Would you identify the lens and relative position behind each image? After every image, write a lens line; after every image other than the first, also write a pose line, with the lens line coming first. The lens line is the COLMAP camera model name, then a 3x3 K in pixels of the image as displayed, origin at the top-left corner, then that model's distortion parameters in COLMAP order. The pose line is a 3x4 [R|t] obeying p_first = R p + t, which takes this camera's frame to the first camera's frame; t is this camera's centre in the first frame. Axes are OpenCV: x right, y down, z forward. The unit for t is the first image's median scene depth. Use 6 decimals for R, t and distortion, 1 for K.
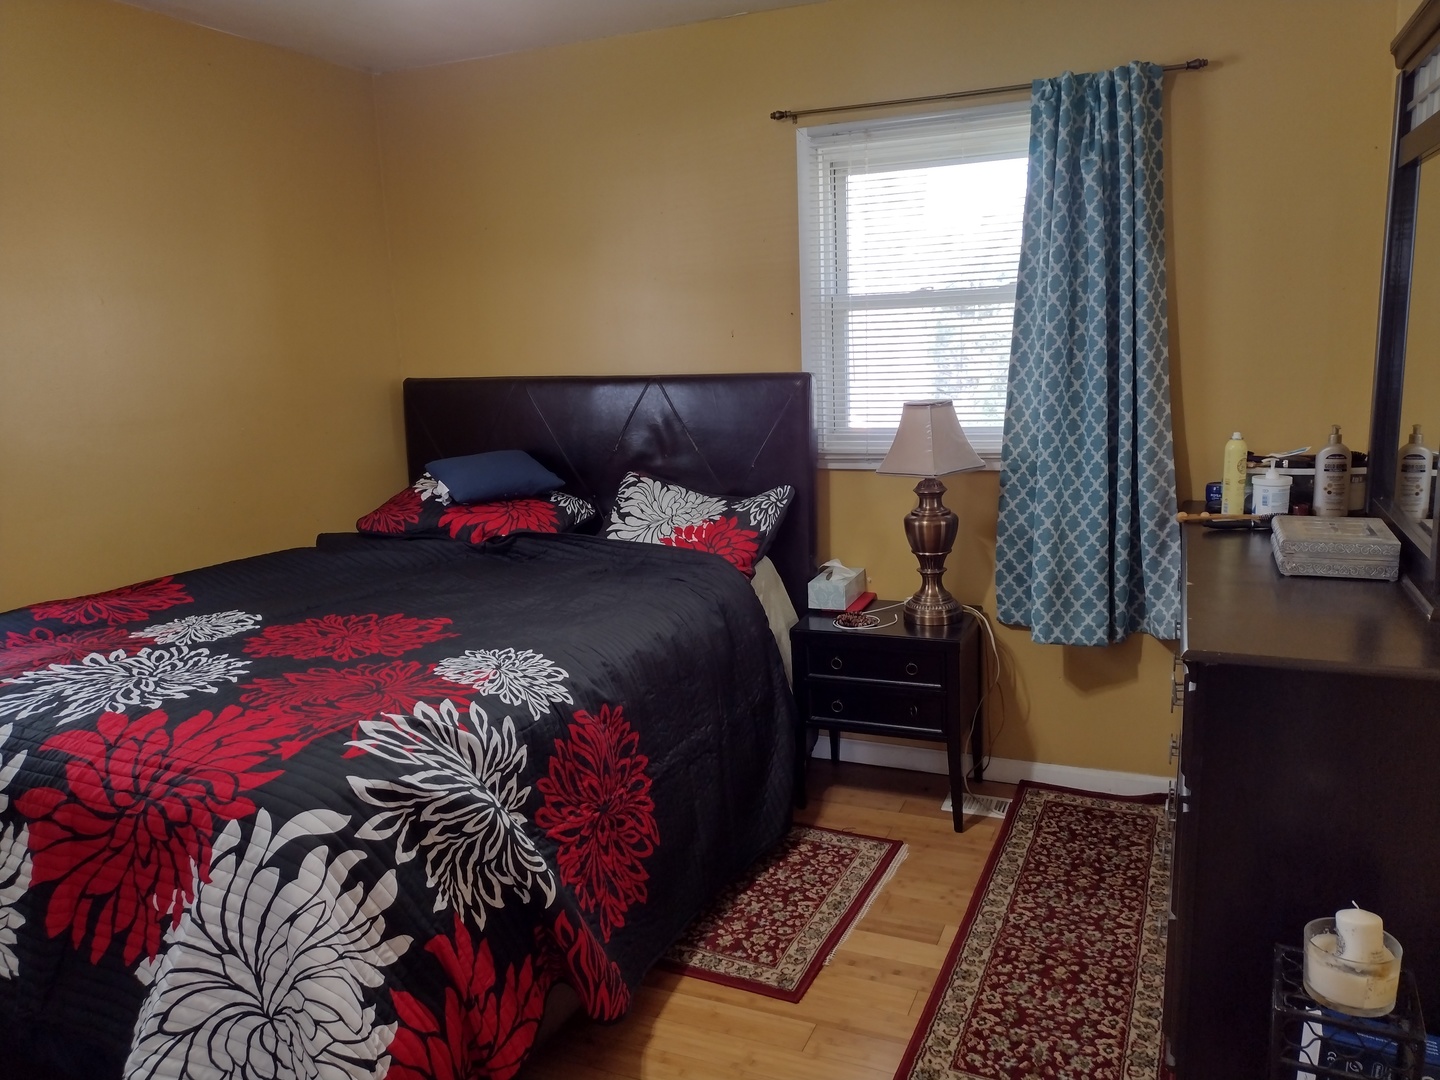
lens RADIAL K [[1100.9, 0, 711.7], [0, 1100.9, 546.0], [0, 0, 1]] dist [0.109569, -0.174504]
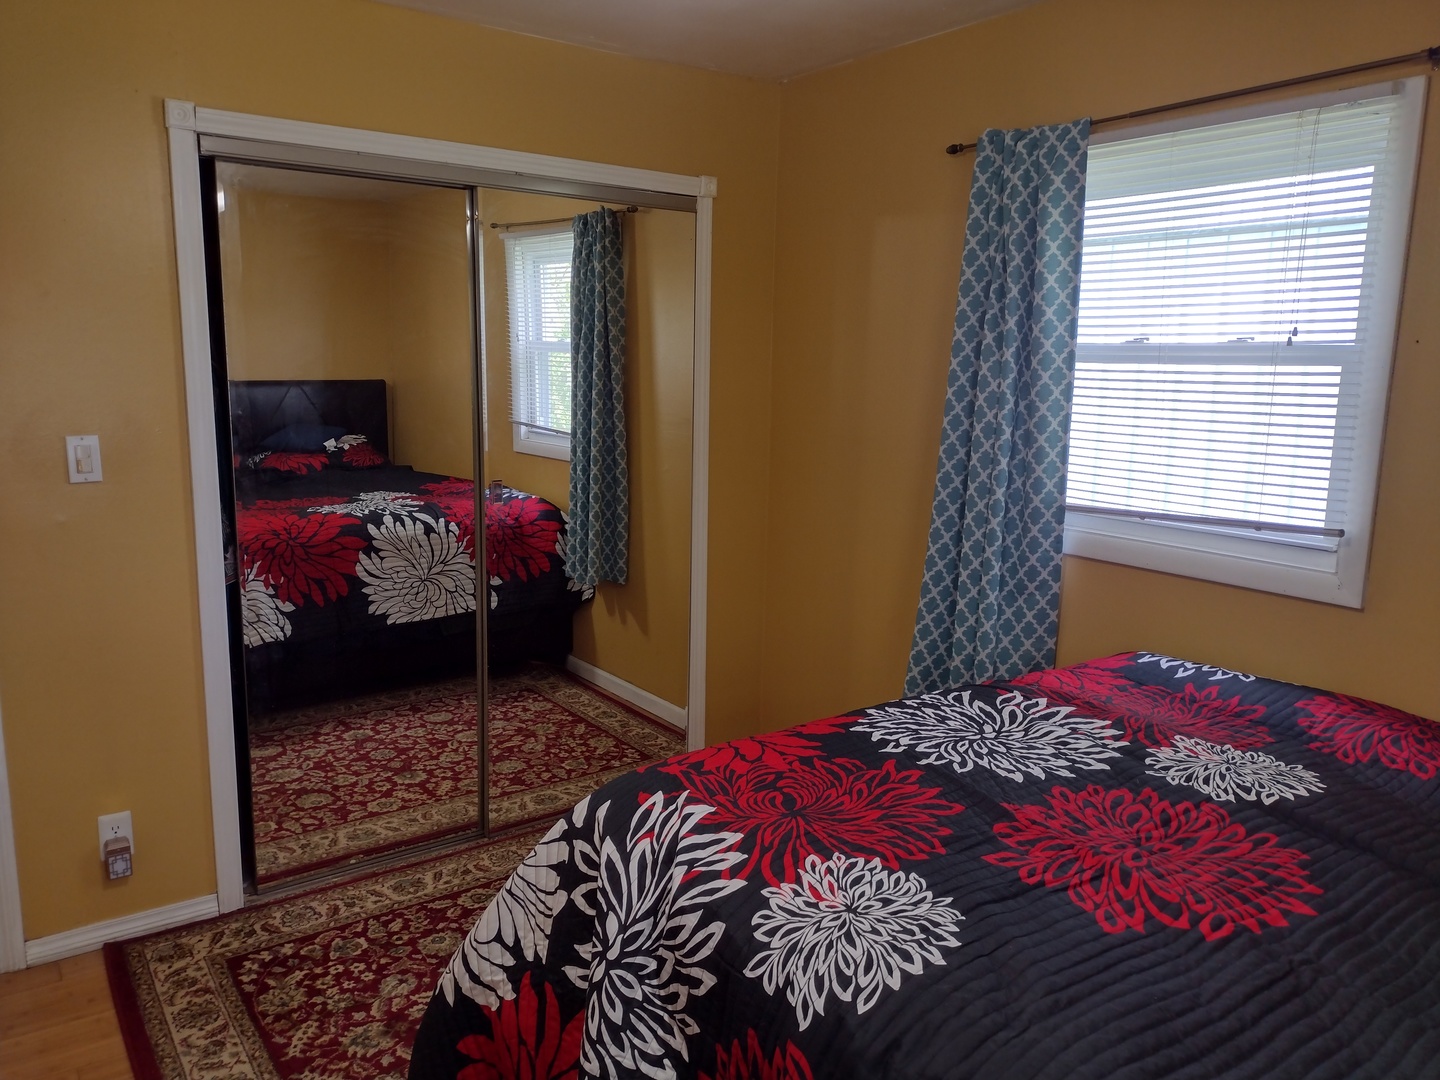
lens RADIAL K [[1100.9, 0, 711.7], [0, 1100.9, 546.0], [0, 0, 1]] dist [0.109569, -0.174504]
pose [[-0.504683, 0.183598, -0.843556, 0.381480], [-0.169985, 0.936862, 0.305605, -0.293697], [0.846404, 0.297625, -0.441609, 1.266262]]
